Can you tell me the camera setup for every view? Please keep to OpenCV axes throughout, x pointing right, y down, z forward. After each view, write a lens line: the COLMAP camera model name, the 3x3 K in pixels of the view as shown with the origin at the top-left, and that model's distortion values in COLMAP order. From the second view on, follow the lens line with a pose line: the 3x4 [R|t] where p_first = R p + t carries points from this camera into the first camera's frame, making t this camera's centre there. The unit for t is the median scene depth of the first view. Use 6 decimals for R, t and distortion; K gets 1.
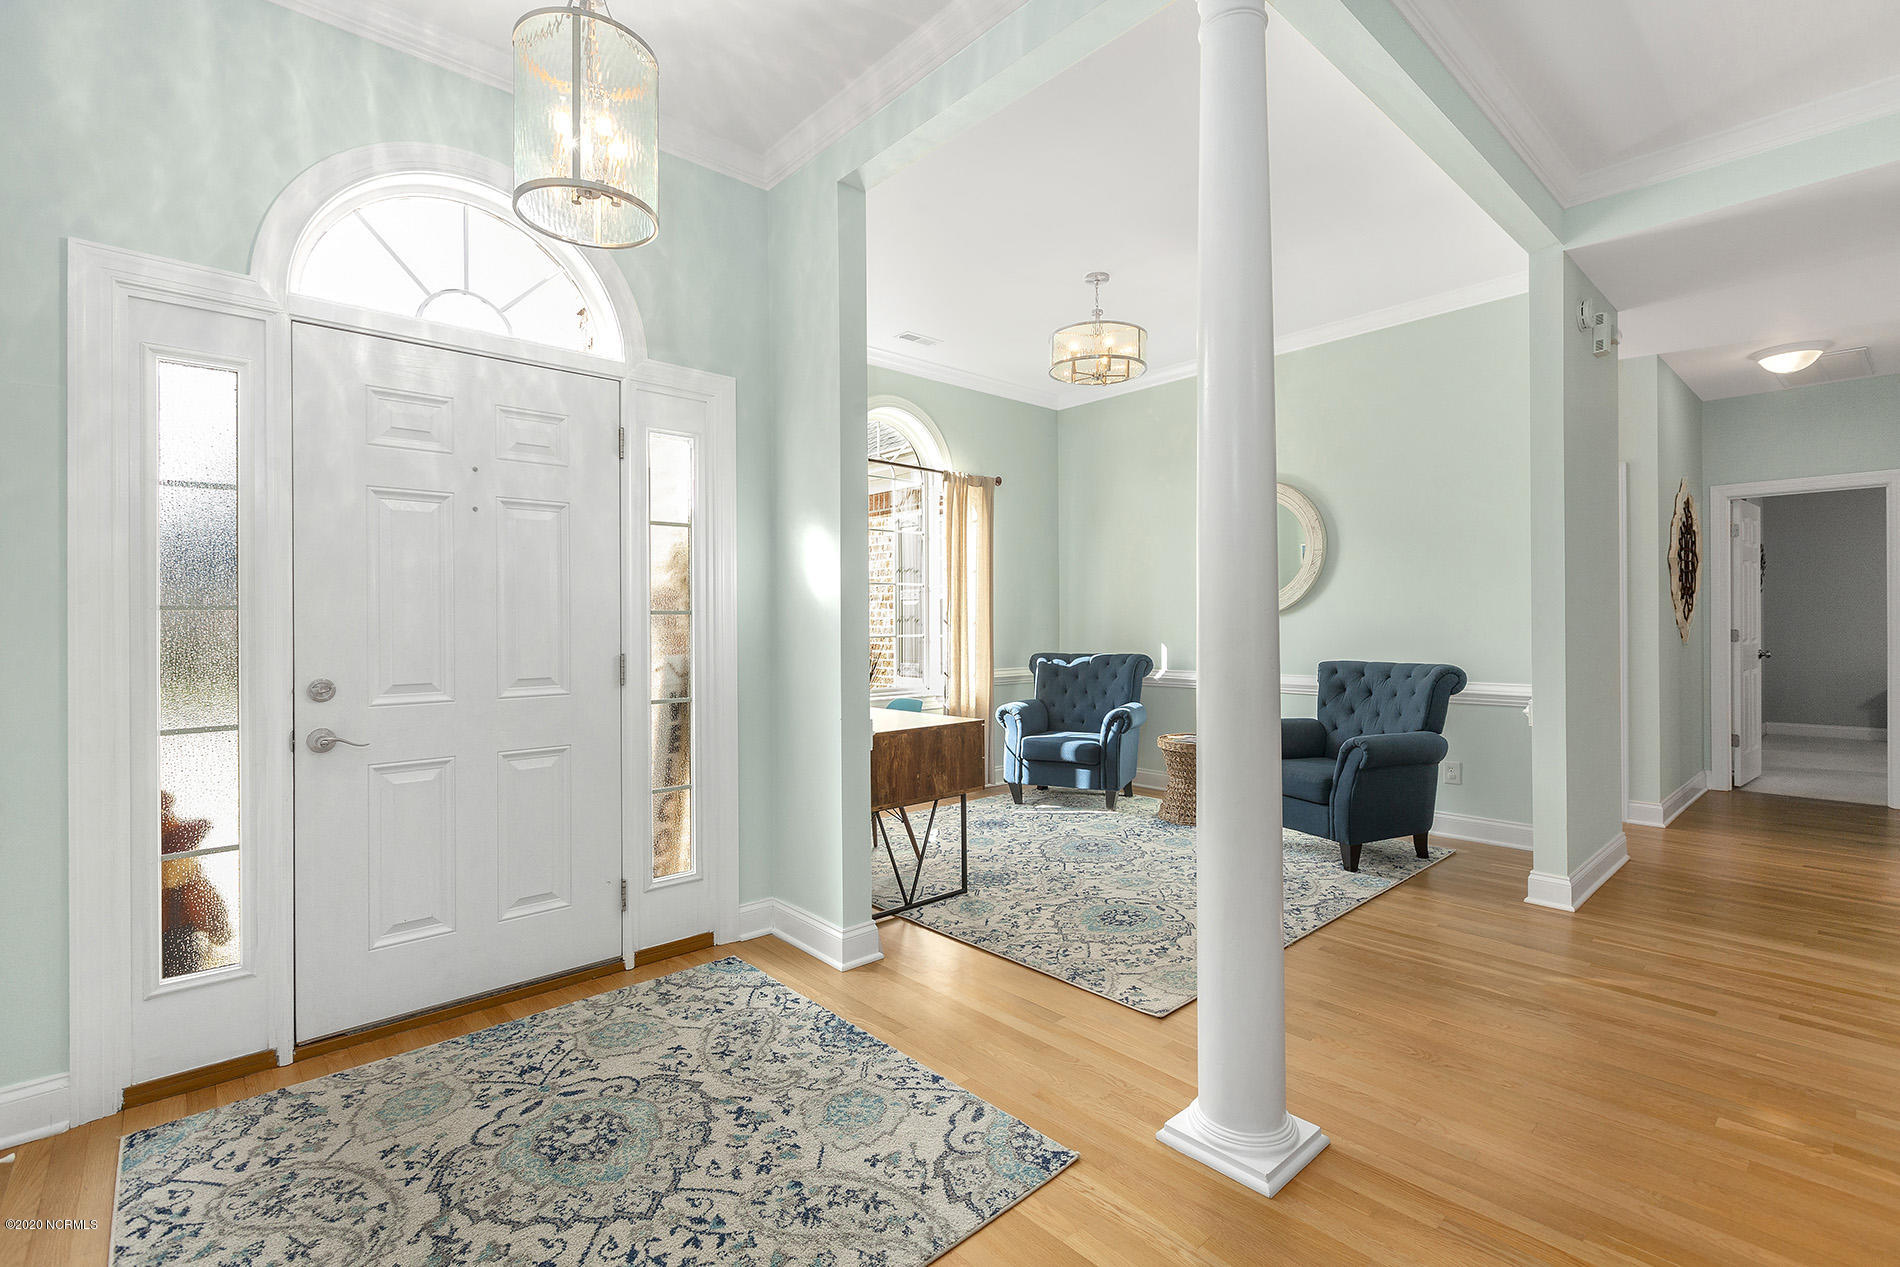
lens RADIAL K [[848.8, 0, 945.0], [0, 848.8, 618.0], [0, 0, 1]] dist [0.000272, -0.000011]
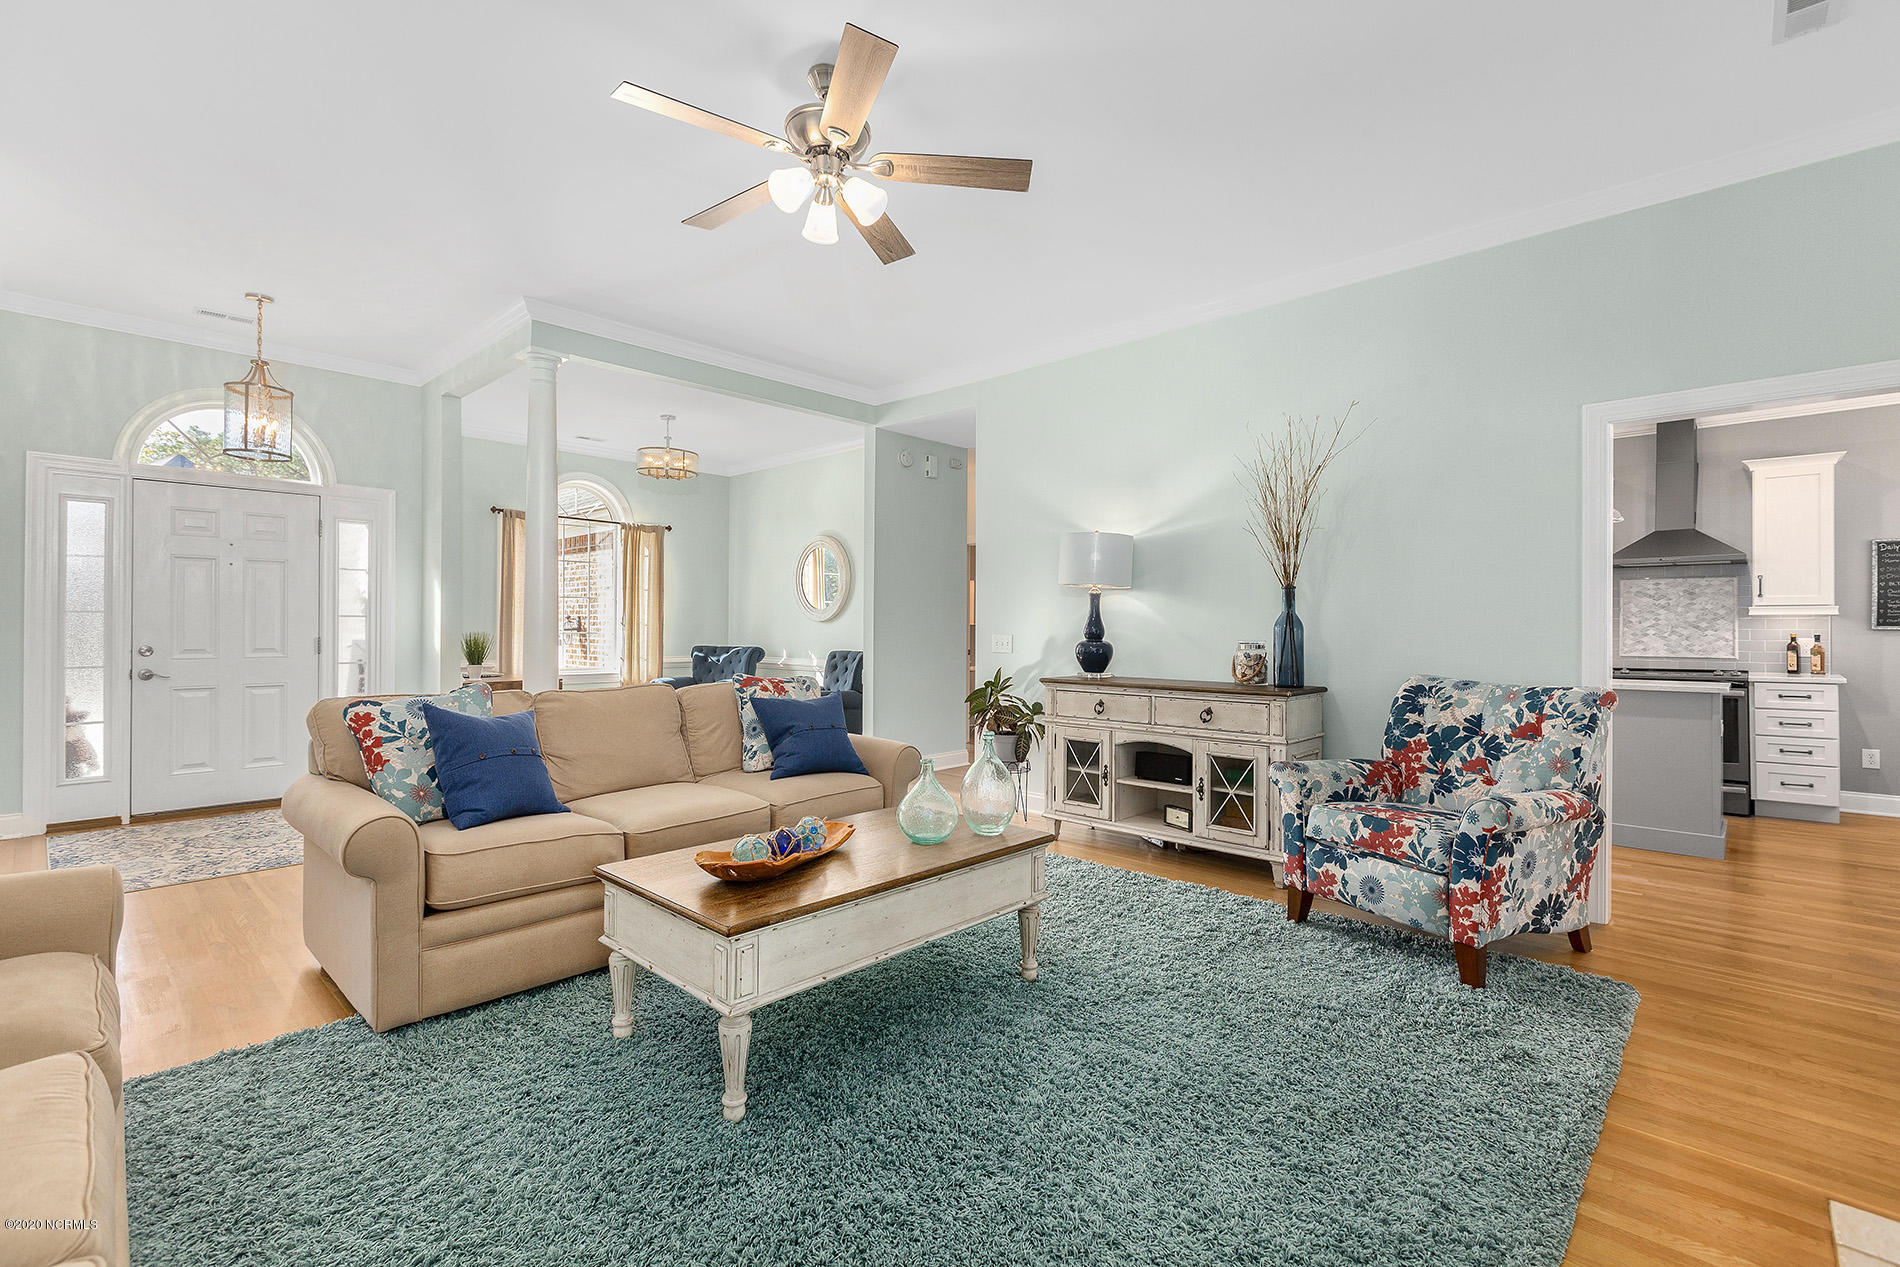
lens RADIAL K [[856.2, 0, 959.3], [0, 856.2, 622.2], [0, 0, 1]] dist [0.000197, -0.000131]
pose [[0.995682, 0.011313, 0.092142, 1.098110], [-0.011160, 0.999935, -0.002171, -0.005714], [-0.092160, 0.001133, 0.995744, -1.327788]]
